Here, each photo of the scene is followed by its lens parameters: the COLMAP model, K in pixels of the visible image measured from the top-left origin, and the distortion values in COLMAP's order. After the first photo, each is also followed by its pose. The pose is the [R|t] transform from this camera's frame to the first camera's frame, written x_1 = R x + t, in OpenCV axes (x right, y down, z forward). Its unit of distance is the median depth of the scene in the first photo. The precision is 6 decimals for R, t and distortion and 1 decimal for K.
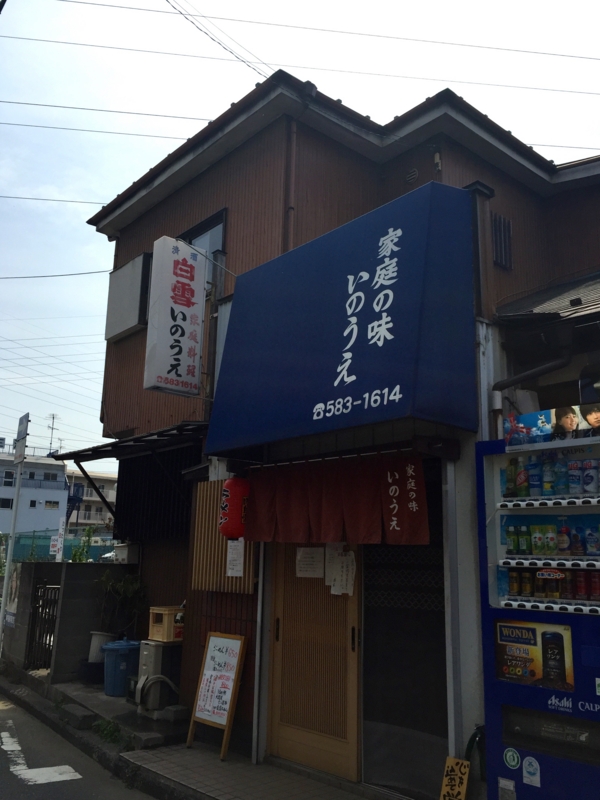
lens RADIAL K [[720.3, 0, 300.0], [0, 720.3, 400.0], [0, 0, 1]] dist [0.058153, -0.096754]
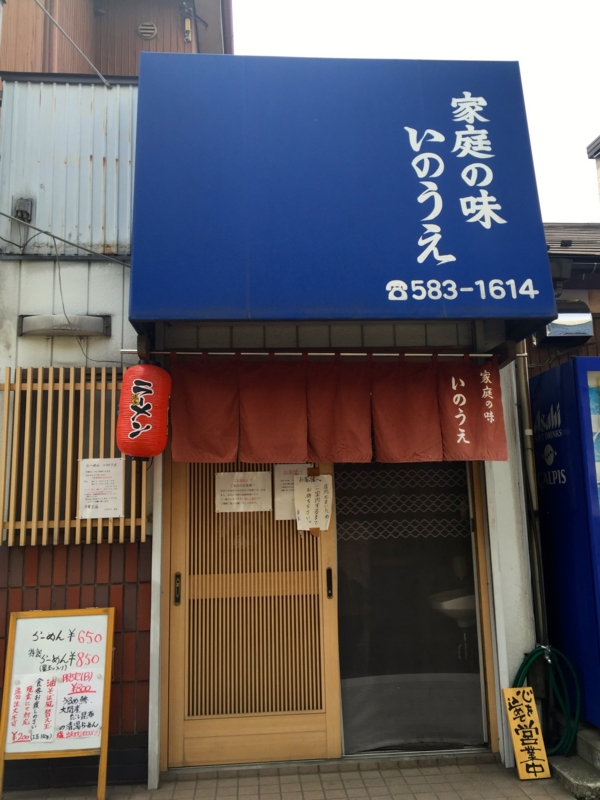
lens RADIAL K [[720.3, 0, 300.0], [0, 720.3, 400.0], [0, 0, 1]] dist [0.058153, -0.096754]
pose [[0.591976, 0.087327, 0.801211, -0.642767], [-0.142158, 0.989840, -0.002853, 0.148744], [-0.793320, -0.112209, 0.598375, 0.618629]]
